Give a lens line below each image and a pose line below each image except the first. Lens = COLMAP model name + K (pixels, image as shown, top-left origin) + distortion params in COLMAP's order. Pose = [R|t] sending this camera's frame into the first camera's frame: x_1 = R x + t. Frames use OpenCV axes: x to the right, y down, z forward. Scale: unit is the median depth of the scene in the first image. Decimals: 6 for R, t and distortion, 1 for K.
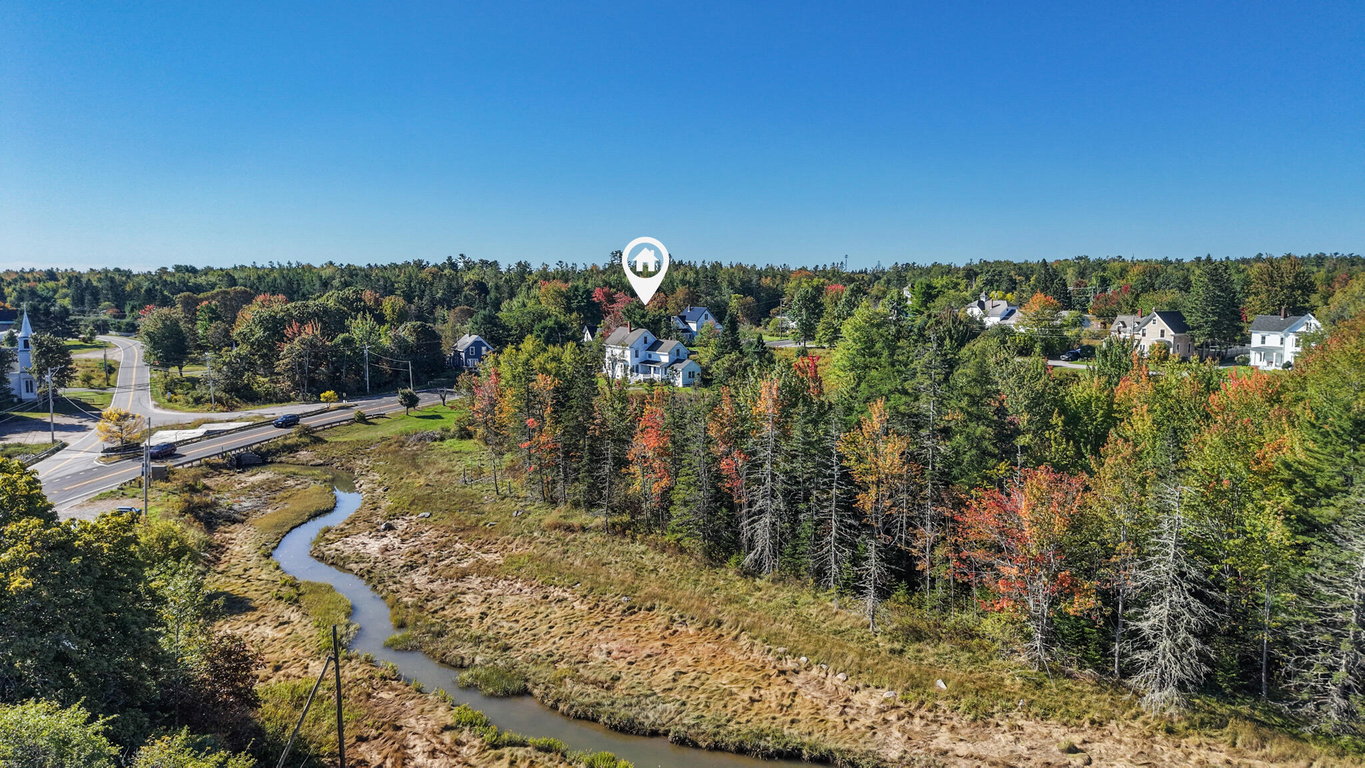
lens RADIAL K [[911.1, 0, 682.5], [0, 911.1, 384.0], [0, 0, 1]] dist [0.029348, -0.035146]
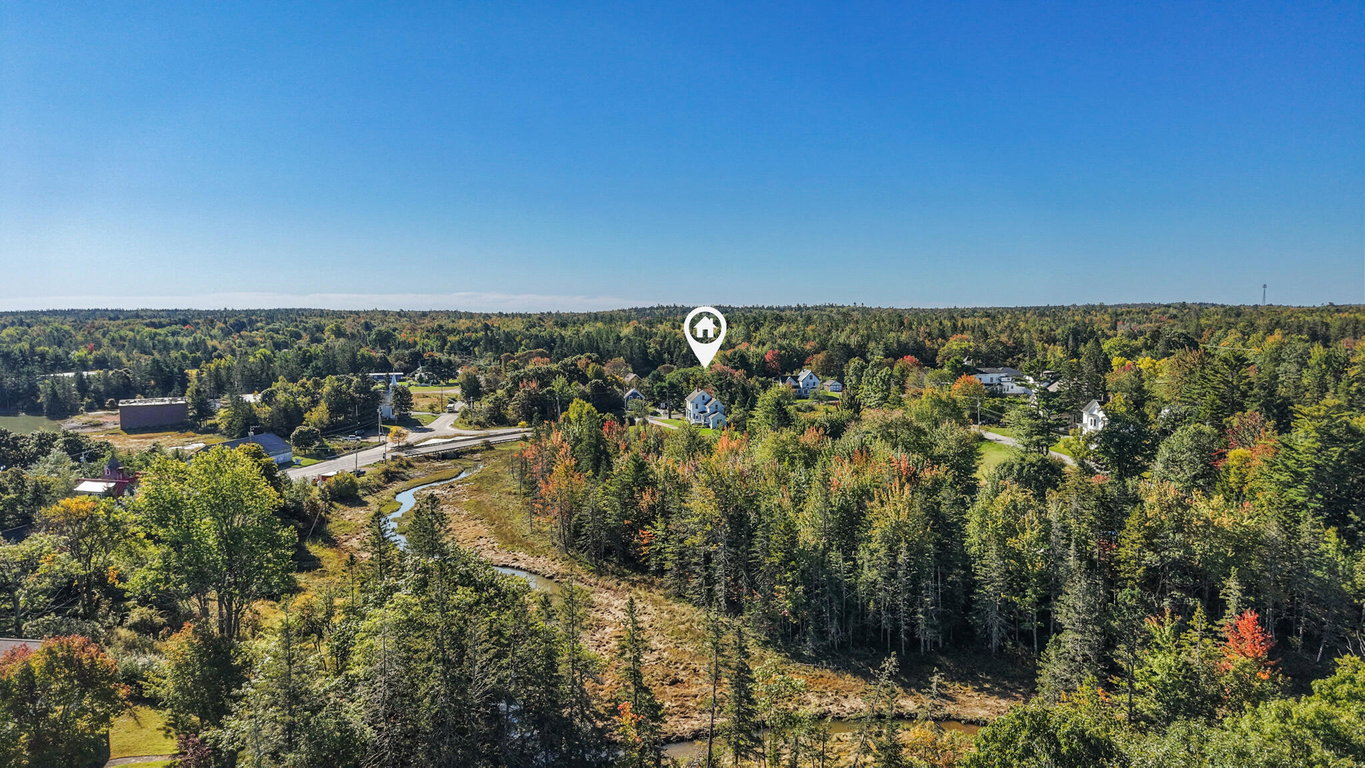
lens RADIAL K [[909.3, 0, 682.5], [0, 909.3, 384.0], [0, 0, 1]] dist [0.049681, -0.058515]
pose [[0.899007, 0.029903, -0.436912, 1.533198], [-0.042679, 0.998899, -0.019451, -0.101973], [0.435850, 0.036134, 0.899294, -1.034468]]
